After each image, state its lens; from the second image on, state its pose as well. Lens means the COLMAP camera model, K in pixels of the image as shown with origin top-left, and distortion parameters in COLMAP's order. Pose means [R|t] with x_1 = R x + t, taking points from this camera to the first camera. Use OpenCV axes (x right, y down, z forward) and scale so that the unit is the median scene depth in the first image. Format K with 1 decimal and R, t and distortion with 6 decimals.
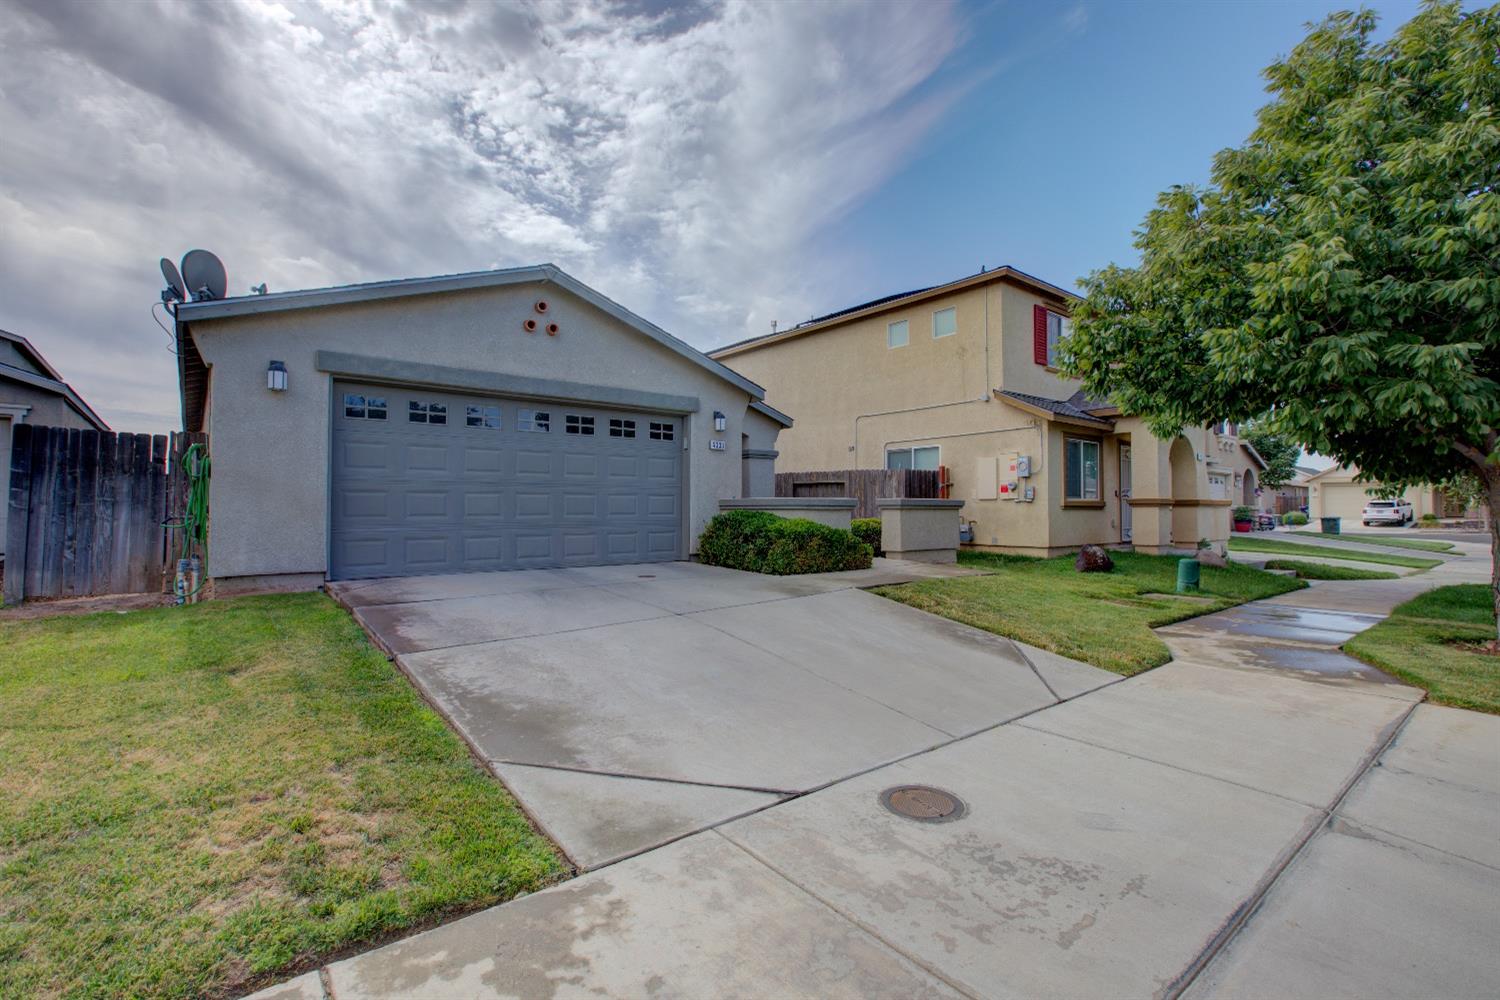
lens RADIAL K [[689.4, 0, 750.0], [0, 689.4, 500.0], [0, 0, 1]] dist [0.000290, 0.000201]
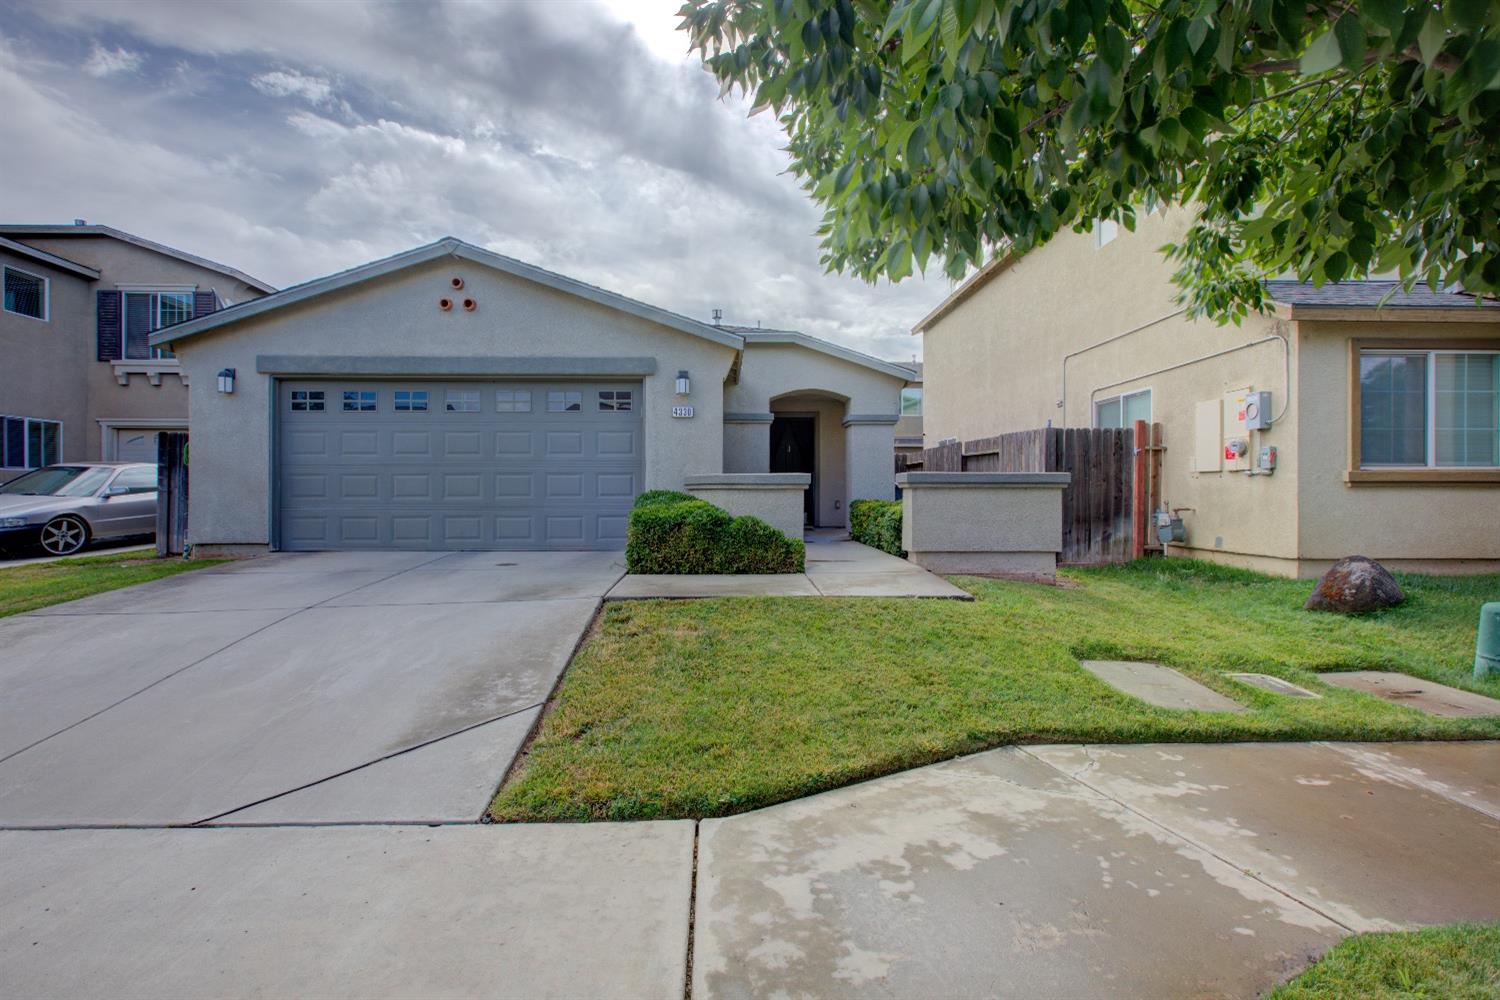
lens RADIAL K [[707.7, 0, 750.0], [0, 707.7, 500.0], [0, 0, 1]] dist [0.000598, 0.000727]
pose [[0.793704, 0.004014, -0.608291, 0.538181], [0.010039, 0.999756, 0.019697, 0.009966], [0.608222, -0.021741, 0.793469, 0.377724]]
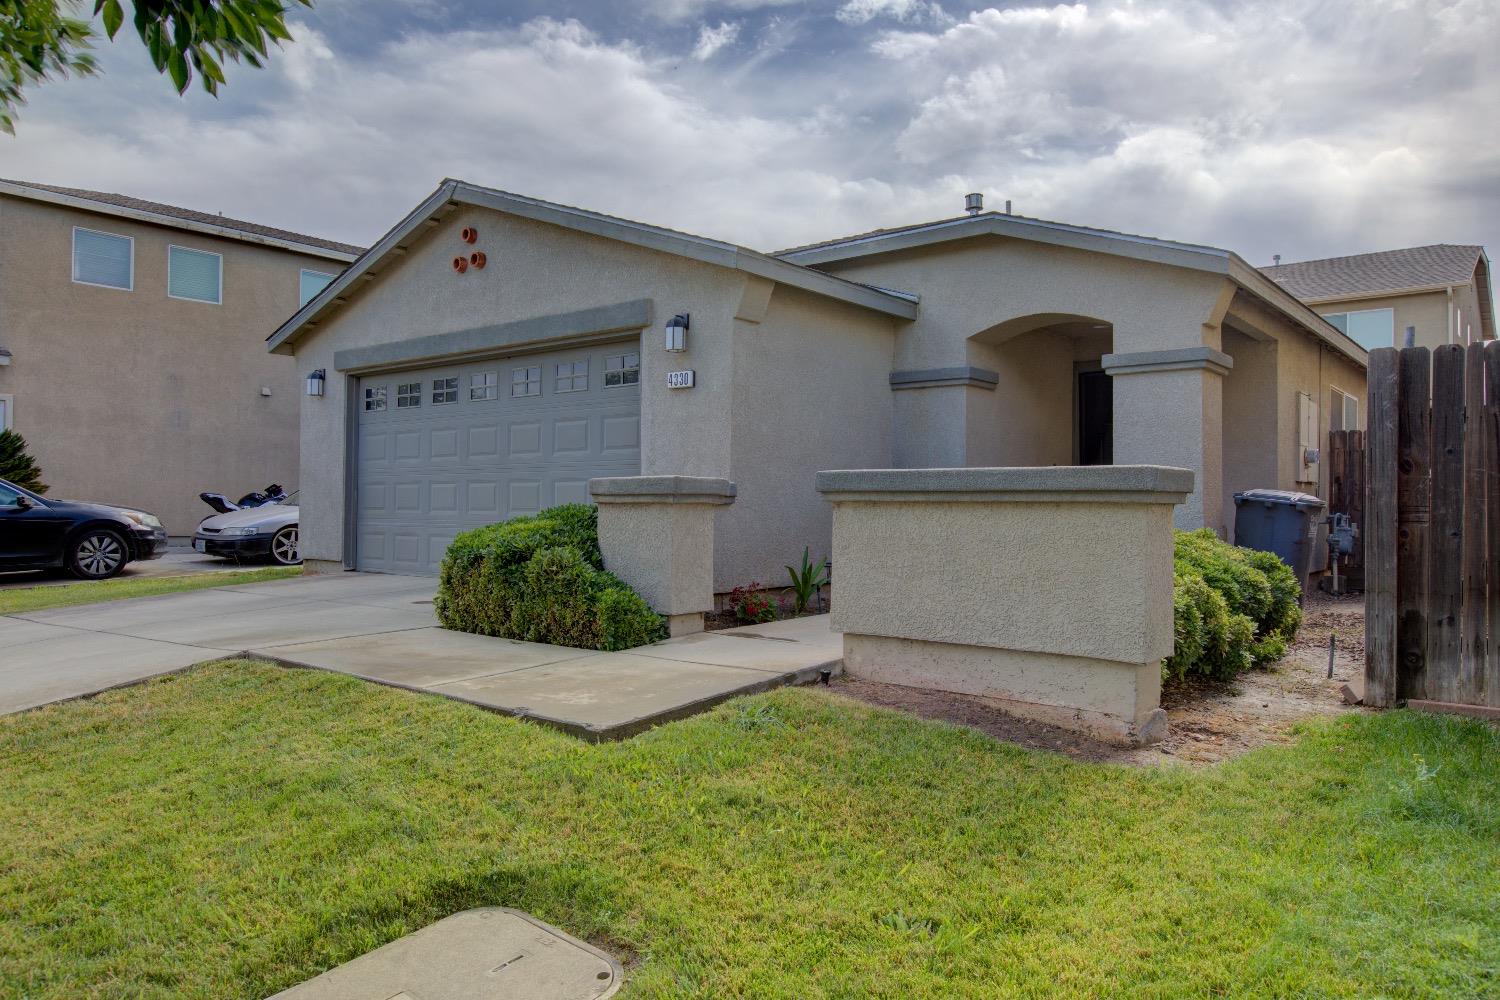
lens RADIAL K [[1027.9, 0, 750.0], [0, 1027.9, 500.0], [0, 0, 1]] dist [0.000198, 0.000922]
pose [[0.199979, -0.002064, -0.979798, 0.727631], [0.009866, 0.999951, -0.000093, 0.011830], [0.979750, -0.009648, 0.199990, 0.903442]]
